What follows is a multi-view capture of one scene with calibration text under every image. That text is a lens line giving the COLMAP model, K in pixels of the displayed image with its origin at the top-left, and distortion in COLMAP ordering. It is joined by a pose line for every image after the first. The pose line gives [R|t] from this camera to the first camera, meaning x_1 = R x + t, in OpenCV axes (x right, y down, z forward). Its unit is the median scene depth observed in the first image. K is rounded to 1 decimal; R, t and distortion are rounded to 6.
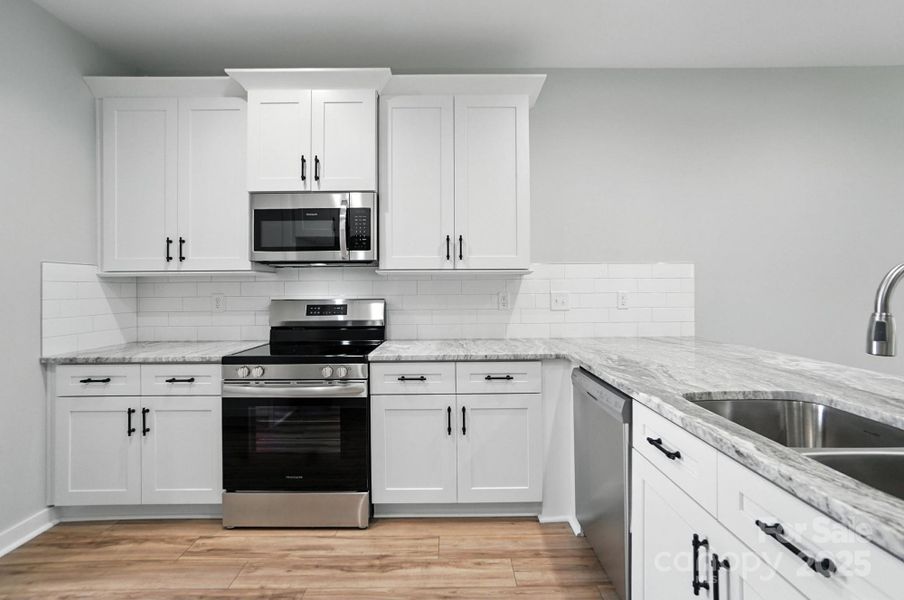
lens RADIAL K [[409.7, 0, 448.4], [0, 409.7, 287.7], [0, 0, 1]] dist [-0.030856, 0.016477]
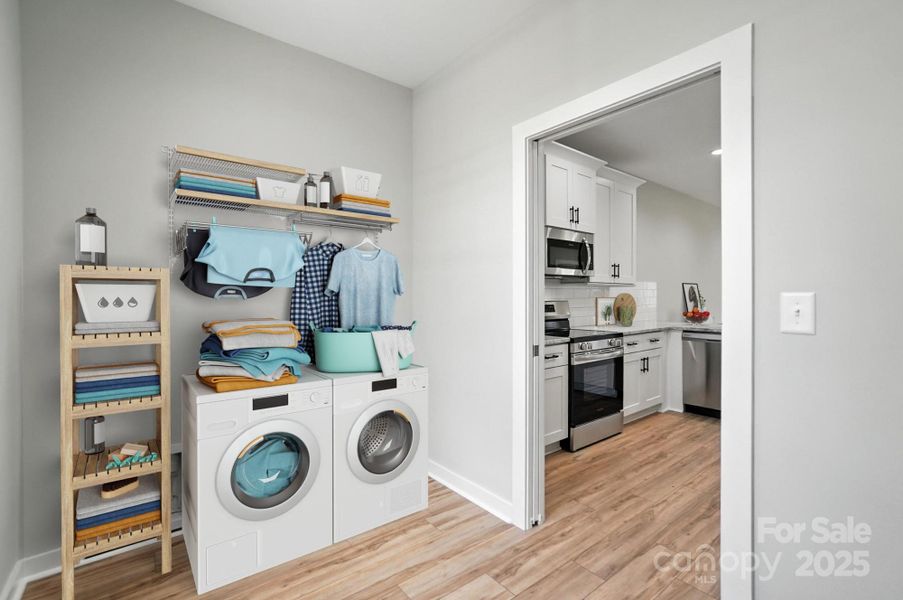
lens RADIAL K [[412.9, 0, 452.2], [0, 412.9, 296.1], [0, 0, 1]] dist [-0.002359, -0.000197]
pose [[0.776354, 0.005367, 0.630275, -1.741476], [-0.008080, 0.999966, 0.001438, 0.013686], [-0.630246, -0.006210, 0.776371, 0.083649]]
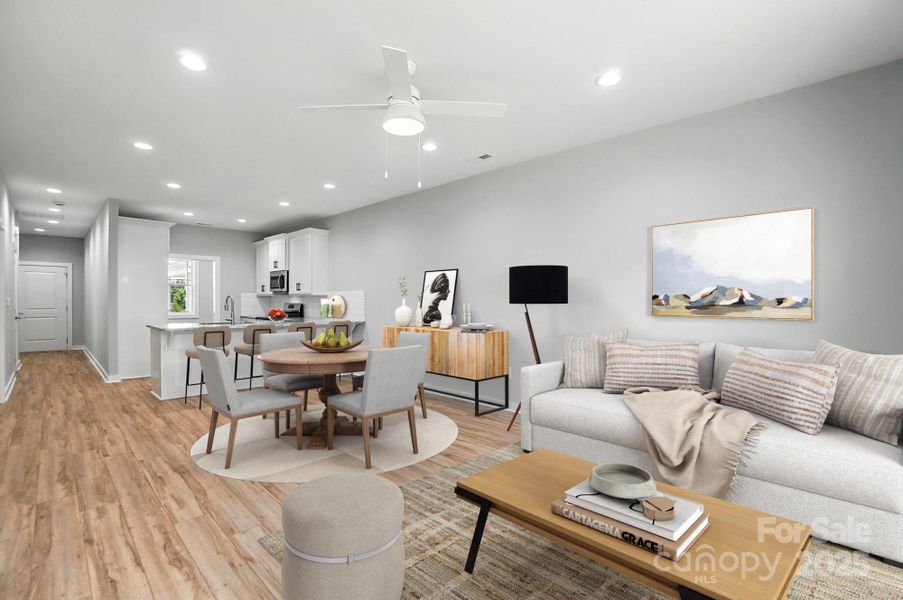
lens RADIAL K [[415.3, 0, 448.2], [0, 415.3, 298.3], [0, 0, 1]] dist [-0.056603, 0.024226]
pose [[0.703793, 0.005377, -0.710385, 3.250884], [-0.006629, 0.999978, 0.001001, -0.023307], [0.710374, 0.004005, 0.703813, -0.415955]]
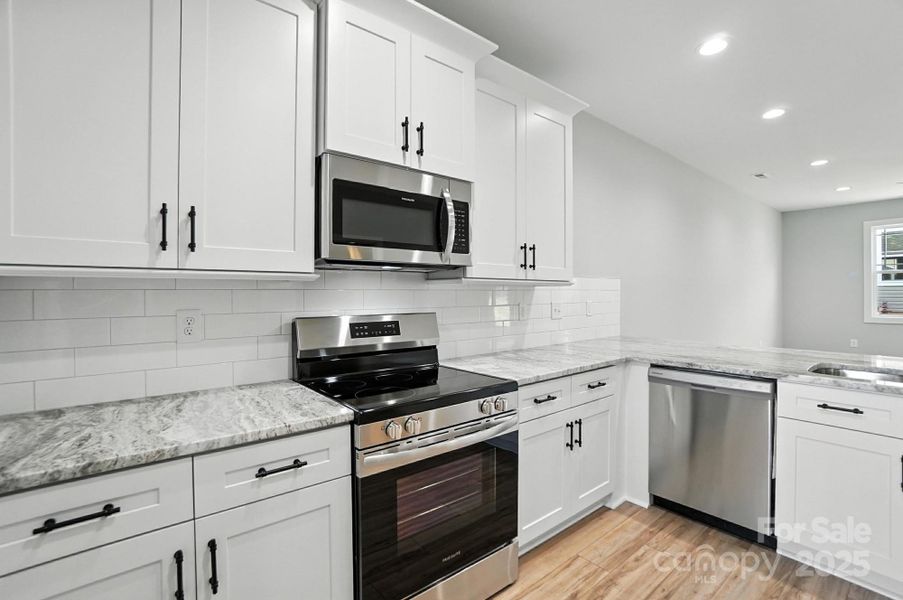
lens RADIAL K [[415.3, 0, 448.2], [0, 415.3, 298.3], [0, 0, 1]] dist [-0.056603, 0.024226]
pose [[0.778548, -0.002940, 0.627578, -0.783841], [-0.003253, 0.999957, 0.008720, -0.009927], [-0.627576, -0.008830, 0.778505, 0.395026]]
